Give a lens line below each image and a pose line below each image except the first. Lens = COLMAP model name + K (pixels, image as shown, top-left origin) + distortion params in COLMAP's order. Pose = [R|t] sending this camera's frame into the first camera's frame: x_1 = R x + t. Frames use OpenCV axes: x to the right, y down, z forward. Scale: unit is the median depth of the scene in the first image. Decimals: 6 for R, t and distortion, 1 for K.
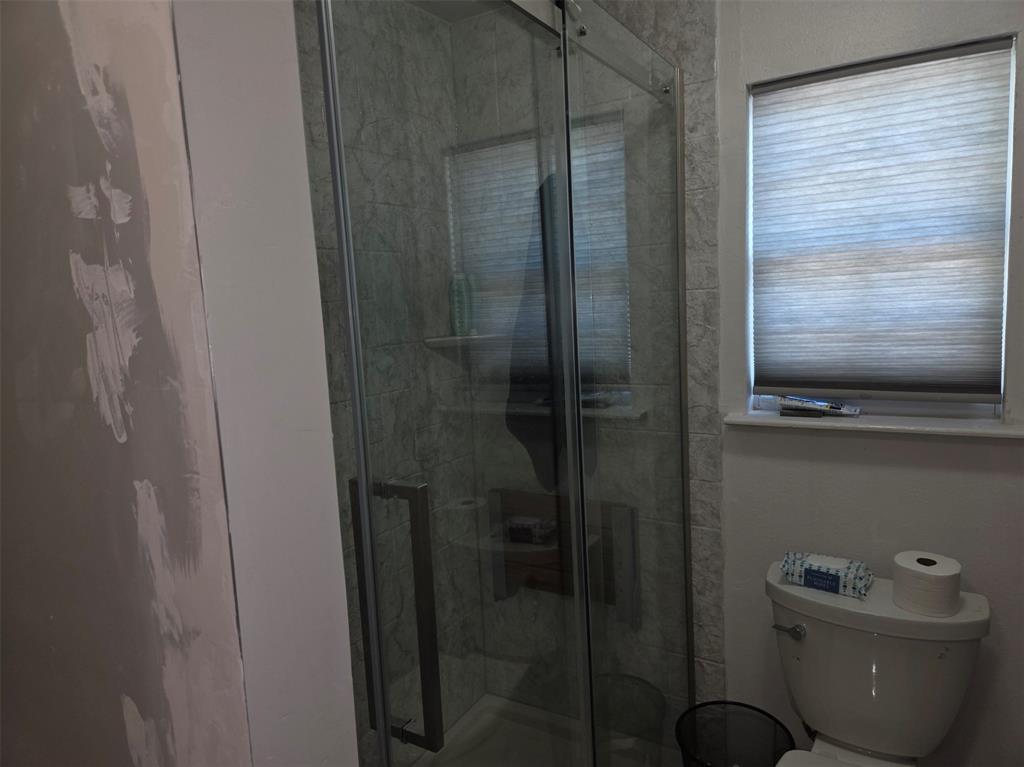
lens RADIAL K [[686.6, 0, 515.0], [0, 686.6, 385.6], [0, 0, 1]] dist [0.029783, -0.015892]
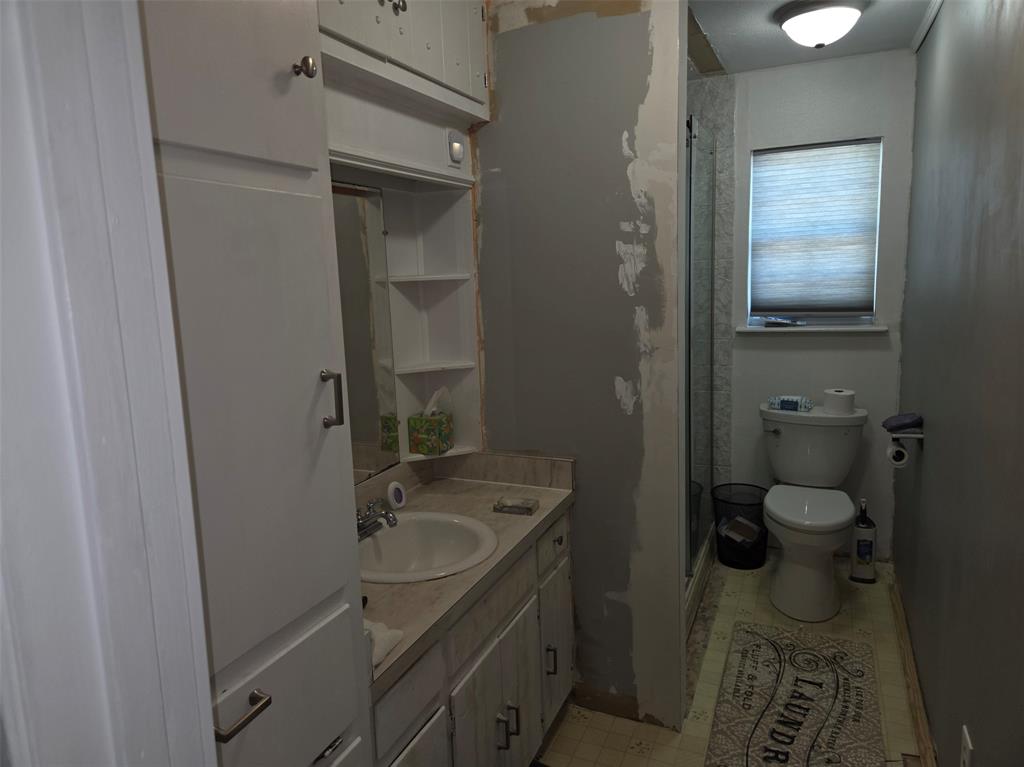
lens RADIAL K [[686.6, 0, 507.2], [0, 686.6, 381.3], [0, 0, 1]] dist [0.029783, -0.015892]
pose [[0.993351, -0.006551, 0.114936, -0.567132], [0.003495, 0.999635, 0.026773, 0.148416], [-0.115069, -0.026193, 0.993012, -0.843704]]
